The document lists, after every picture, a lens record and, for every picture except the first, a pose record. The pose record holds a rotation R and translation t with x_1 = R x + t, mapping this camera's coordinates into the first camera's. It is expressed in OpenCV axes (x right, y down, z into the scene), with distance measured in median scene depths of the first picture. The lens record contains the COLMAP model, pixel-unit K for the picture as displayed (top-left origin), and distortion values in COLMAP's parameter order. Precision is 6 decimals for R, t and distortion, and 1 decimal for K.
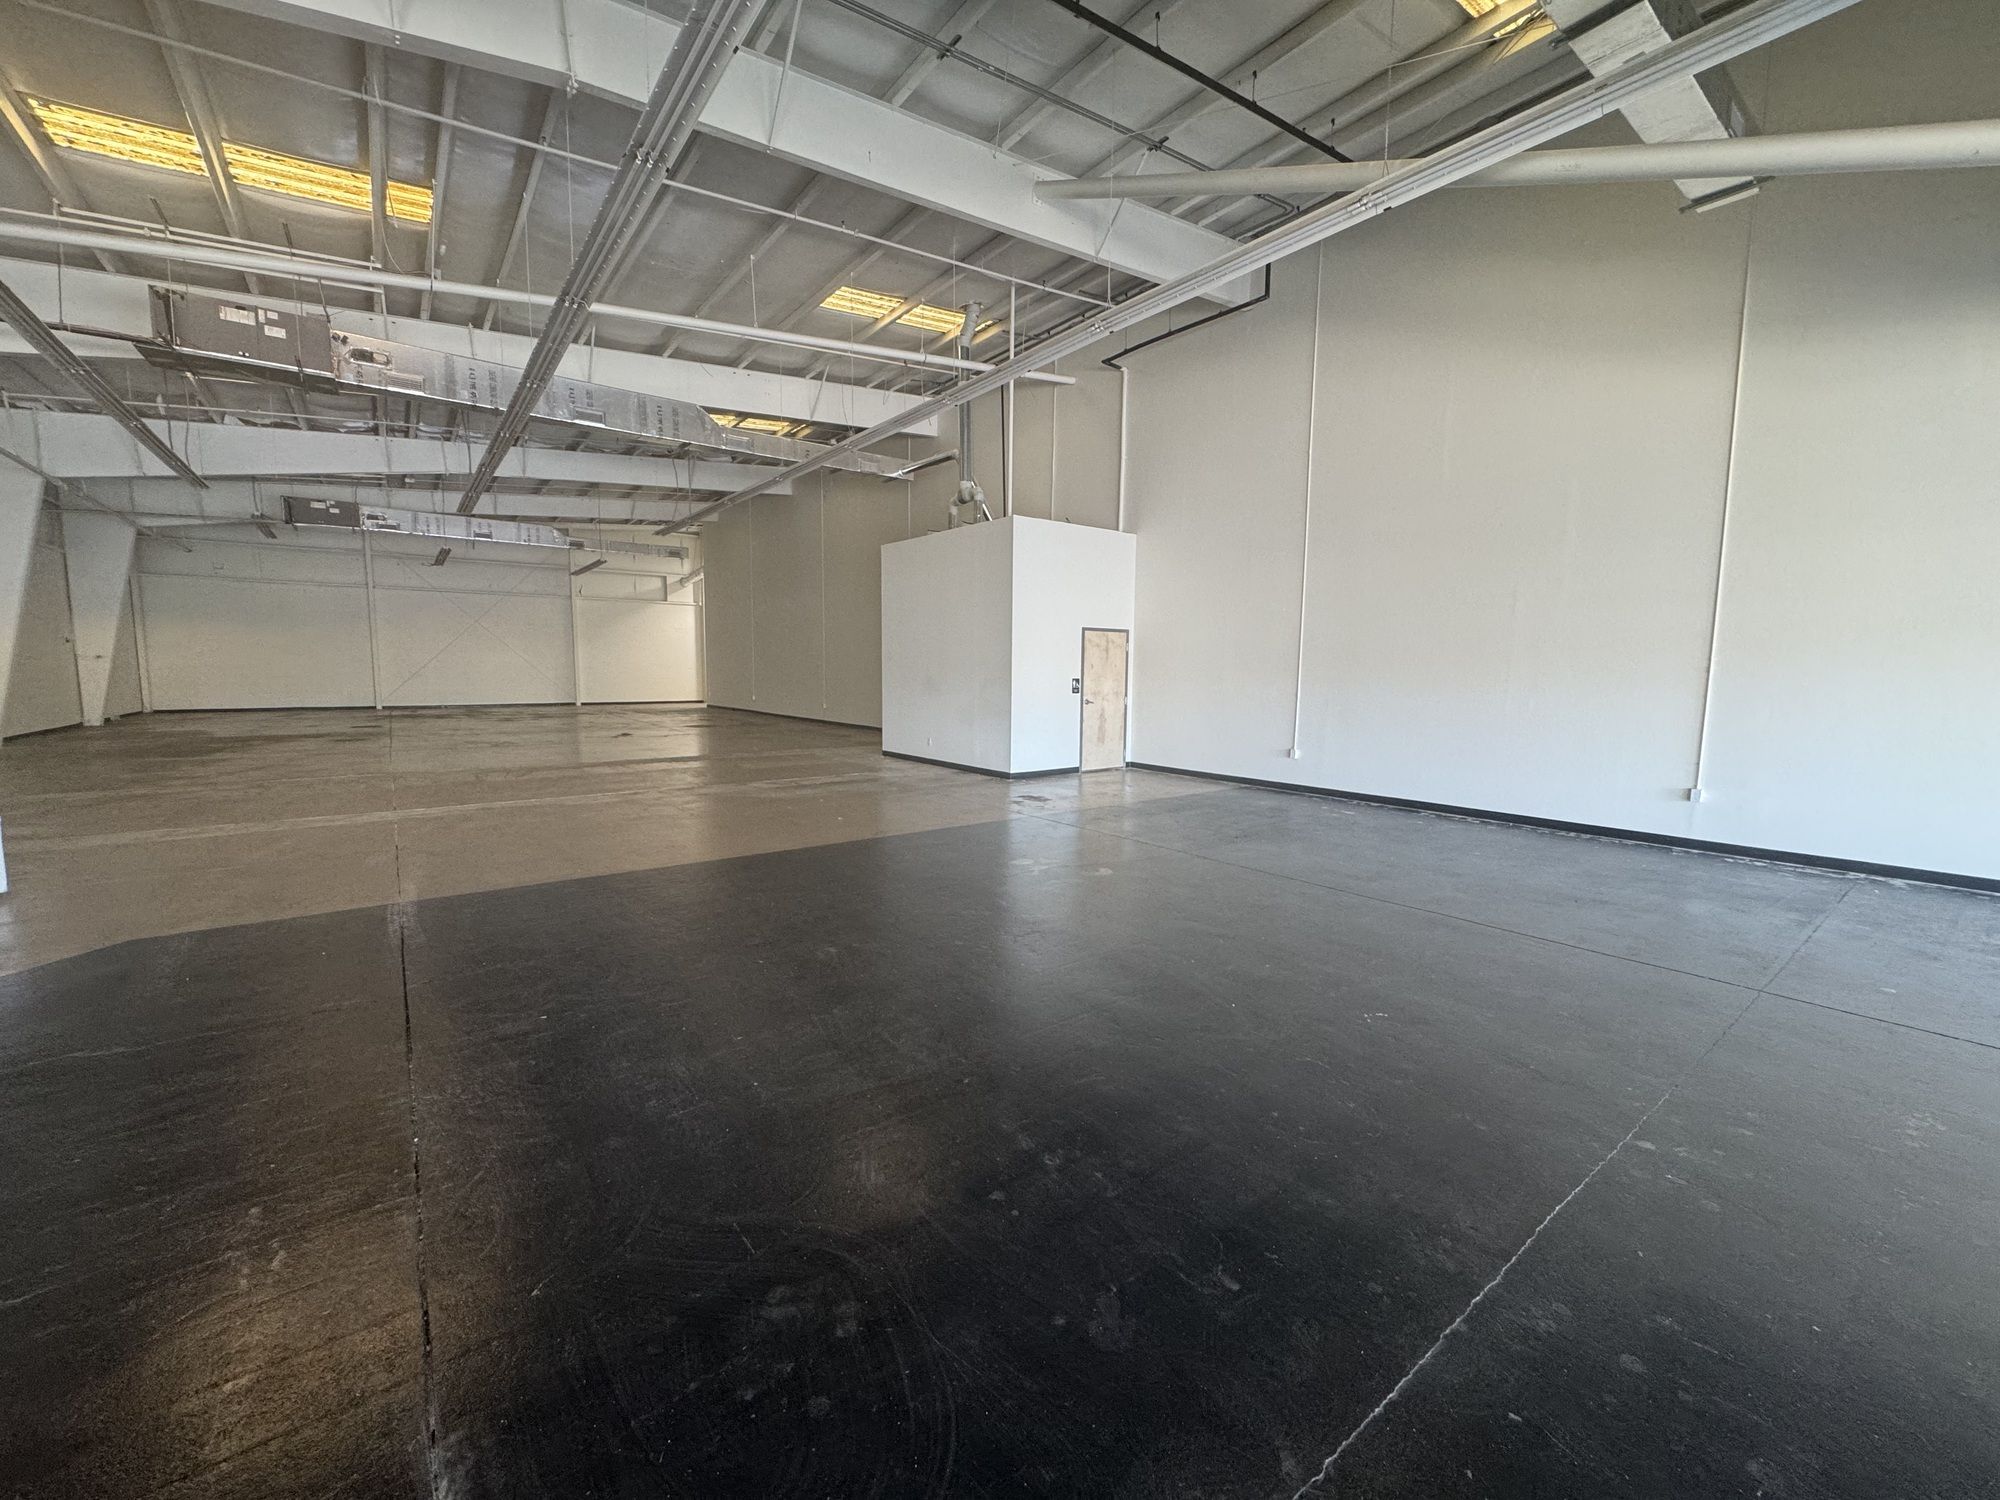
lens RADIAL K [[800.6, 0, 1000.0], [0, 800.6, 750.0], [0, 0, 1]] dist [-0.001002, 0.000656]
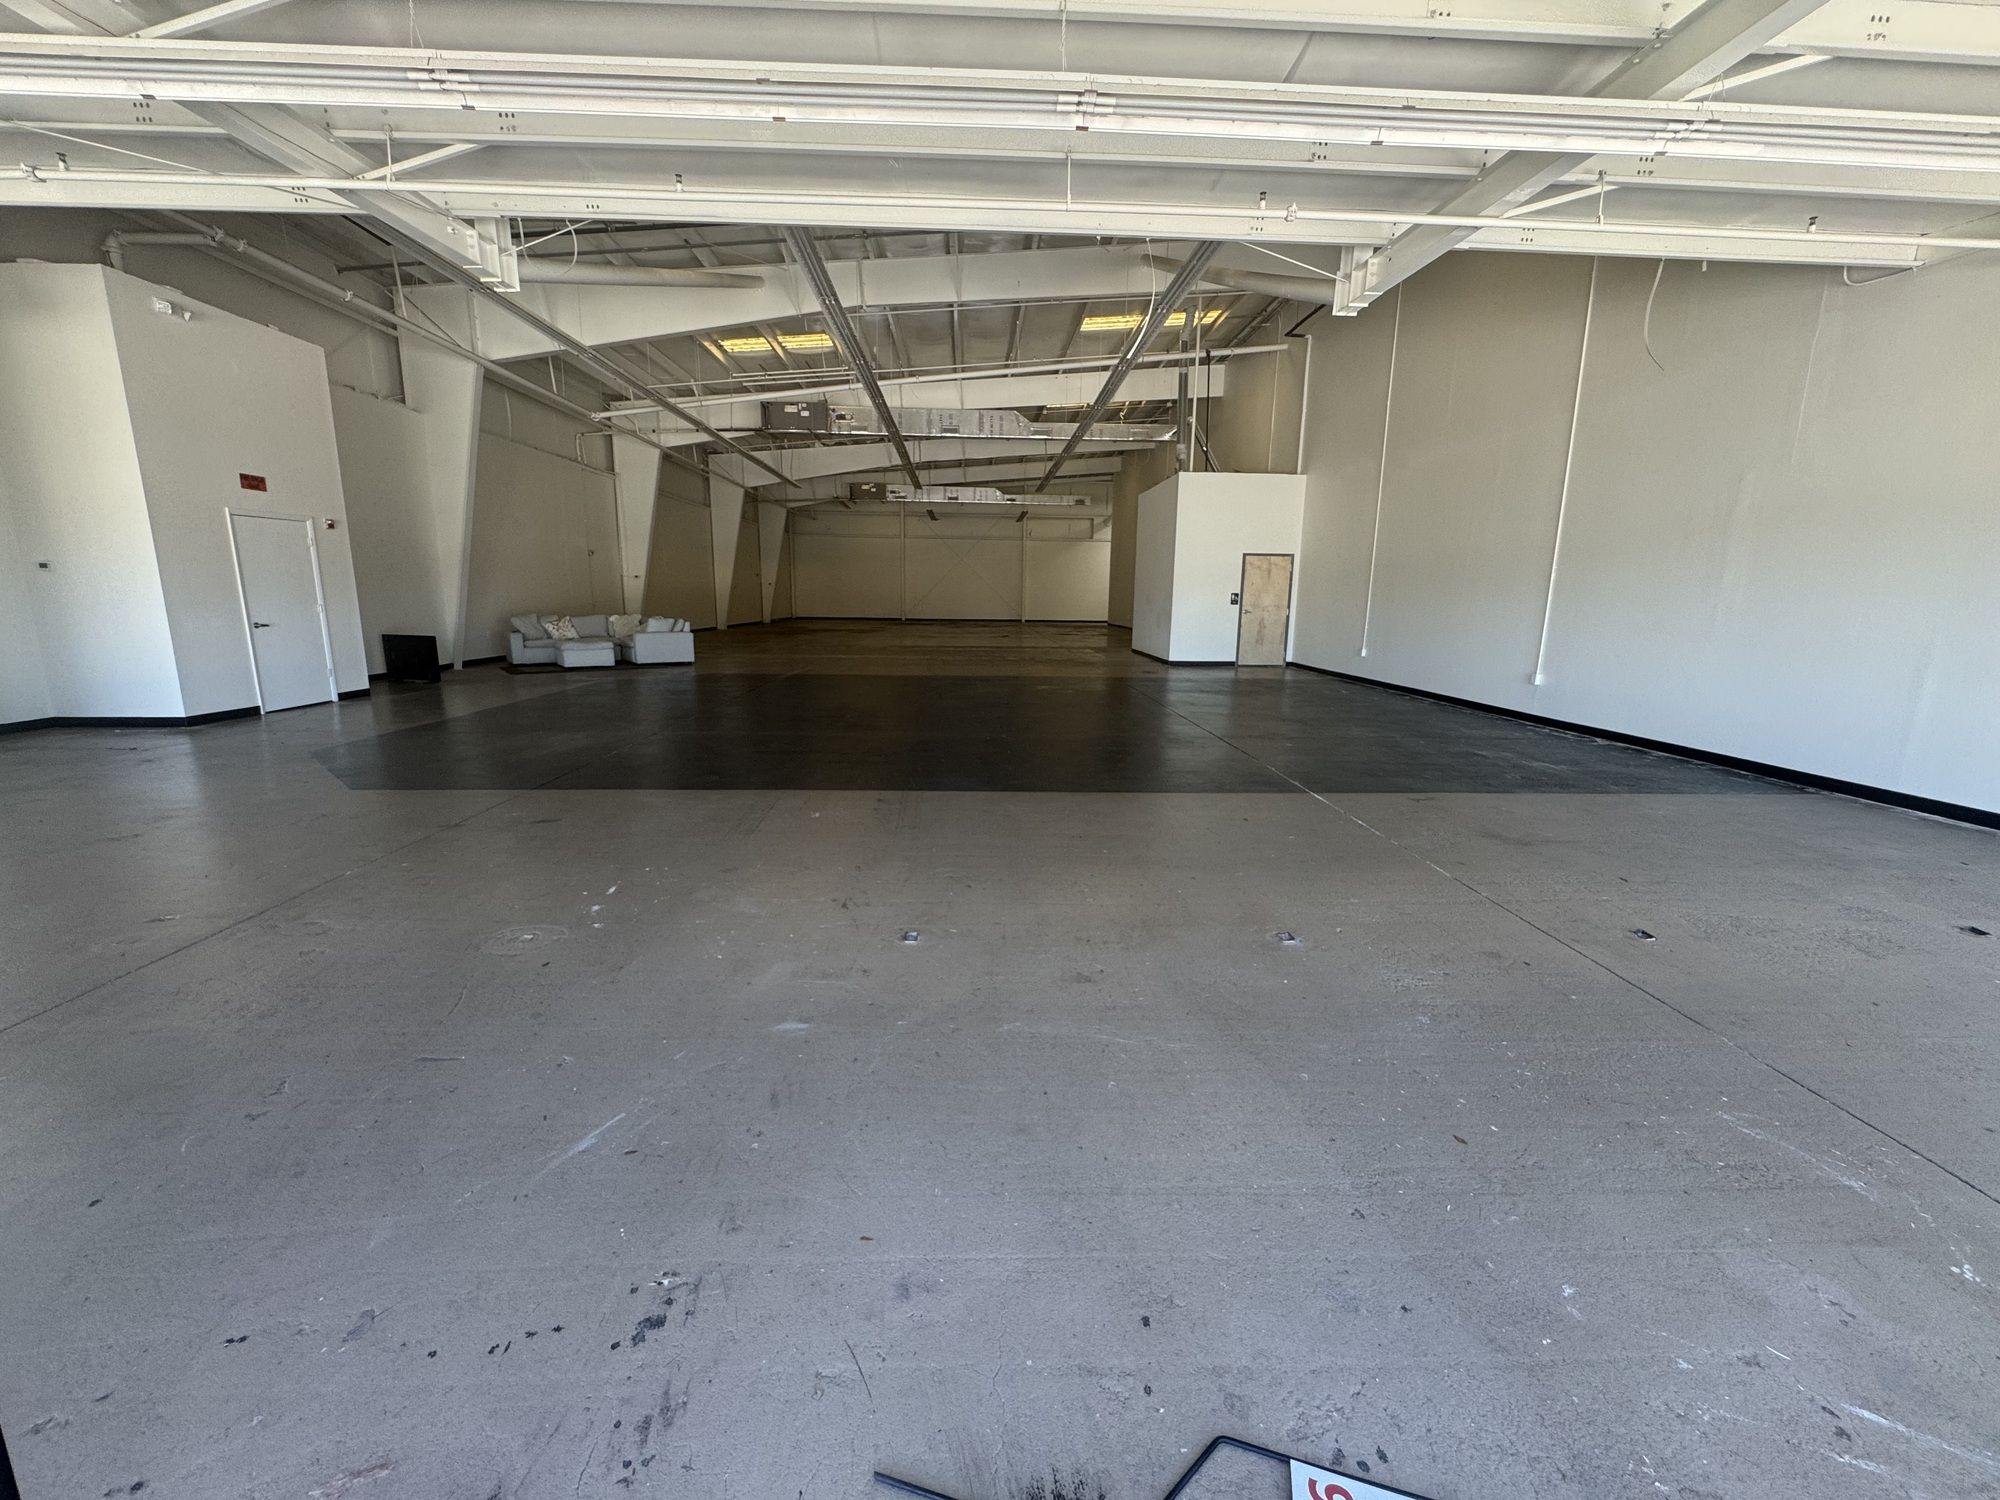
lens RADIAL K [[800.6, 0, 1000.0], [0, 800.6, 750.0], [0, 0, 1]] dist [-0.001002, 0.000656]
pose [[0.819429, 0.112274, -0.562078, 0.449391], [-0.065907, 0.992580, 0.102184, 0.047005], [0.569380, -0.046688, 0.820748, -0.252875]]
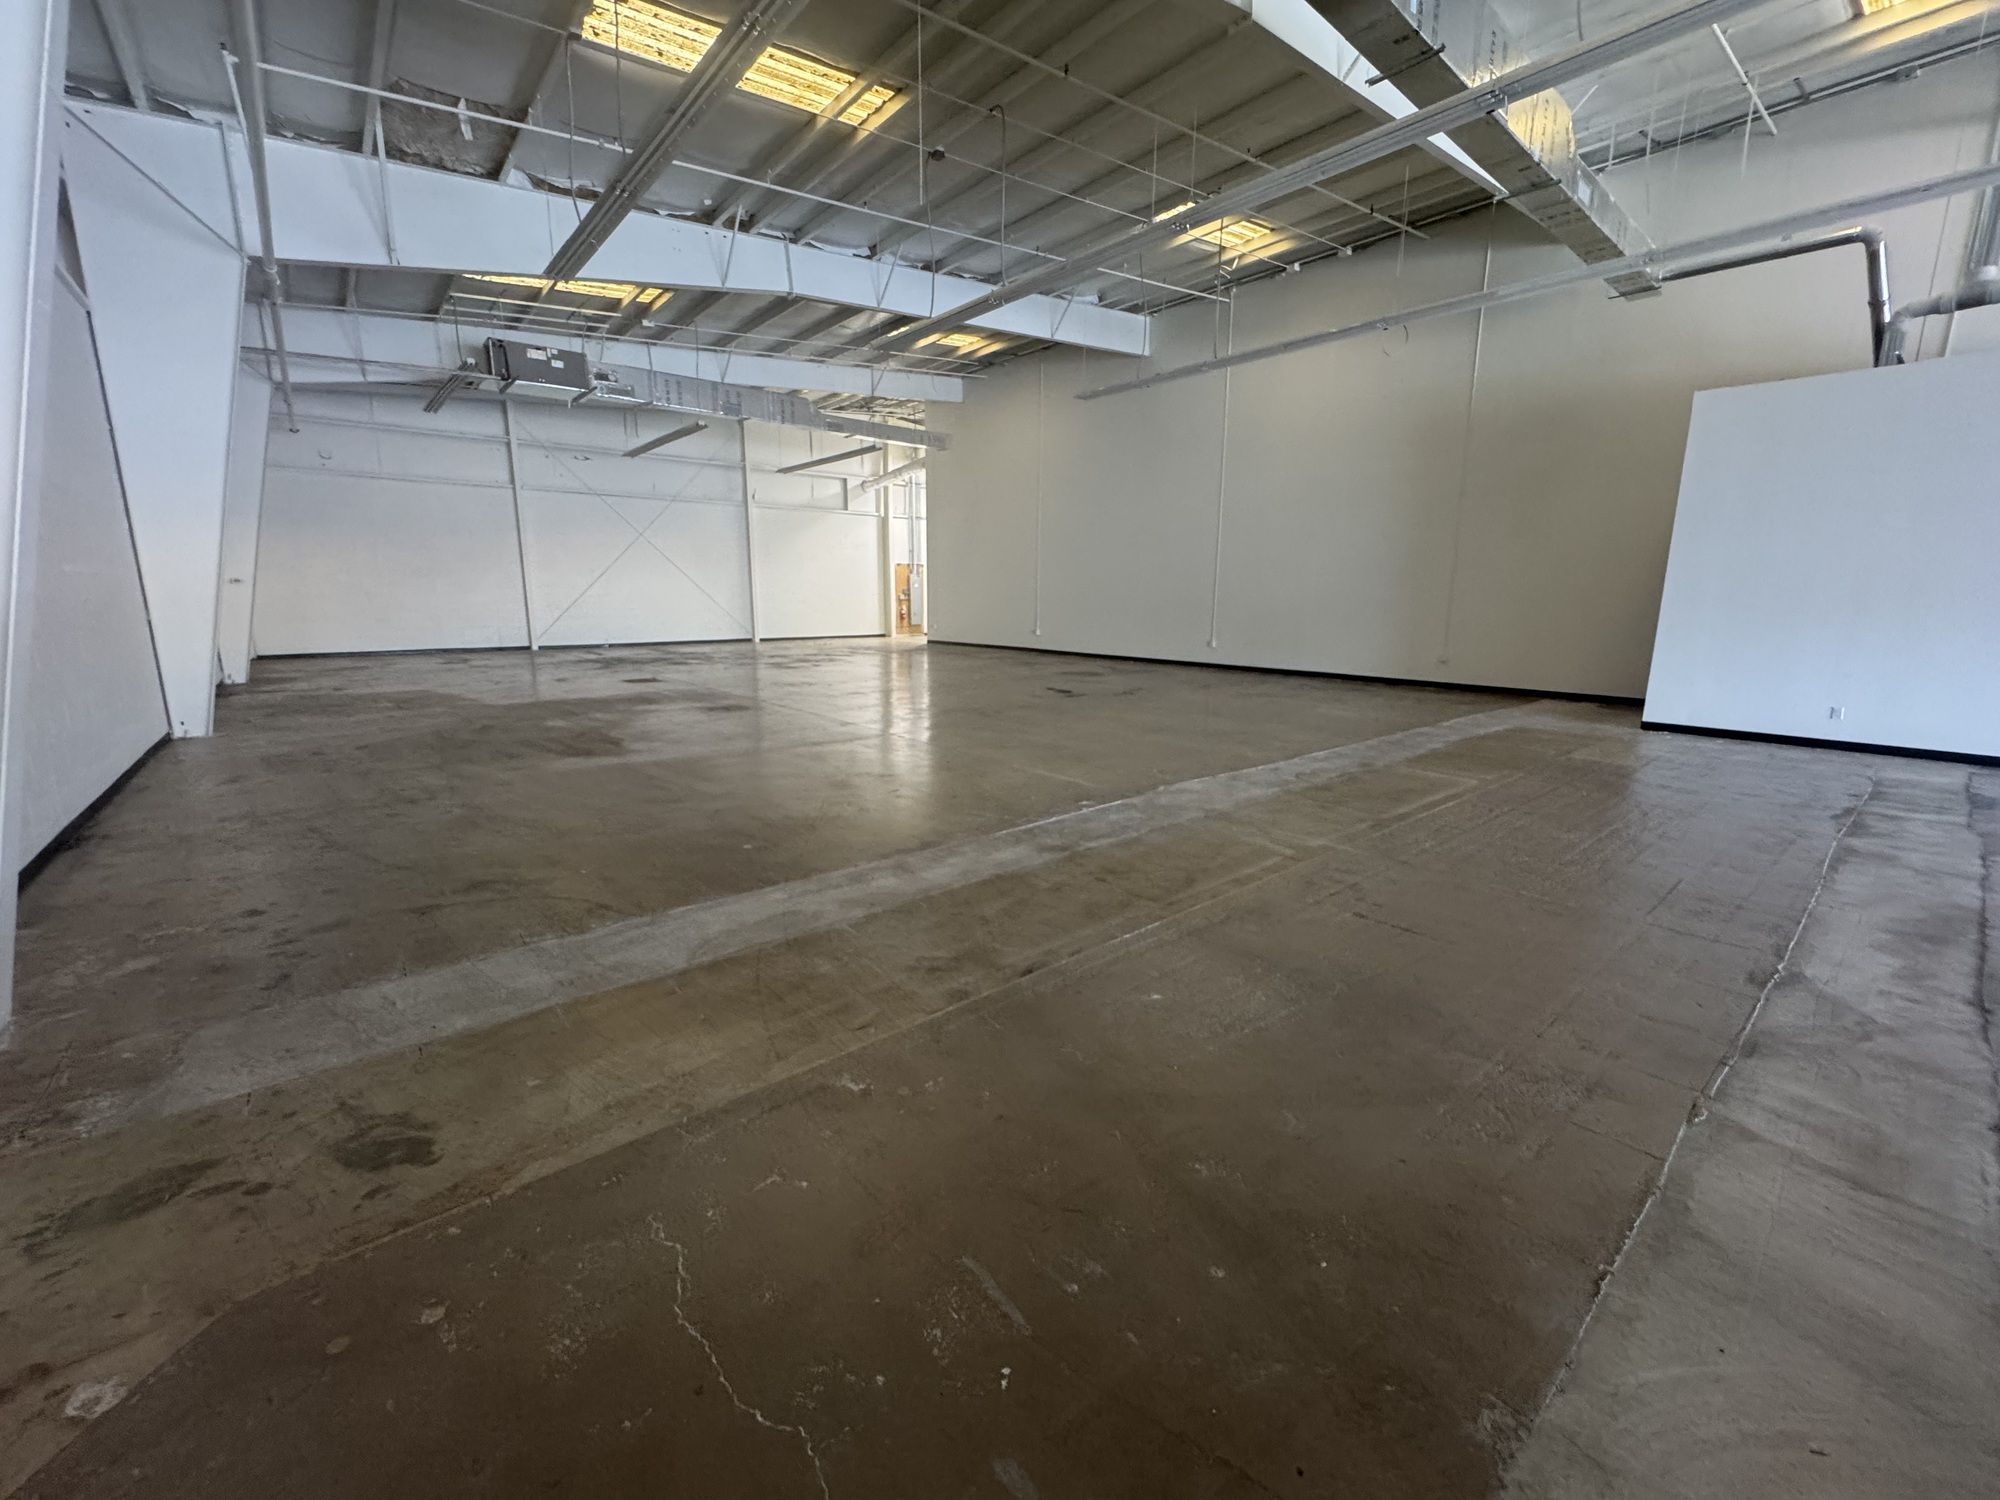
lens RADIAL K [[798.9, 0, 1000.0], [0, 798.9, 750.0], [0, 0, 1]] dist [-0.011735, 0.000259]
pose [[0.998669, -0.011555, 0.050267, -0.695735], [0.006933, 0.995811, 0.091172, -0.041003], [-0.051110, -0.090702, 0.994566, 0.389428]]
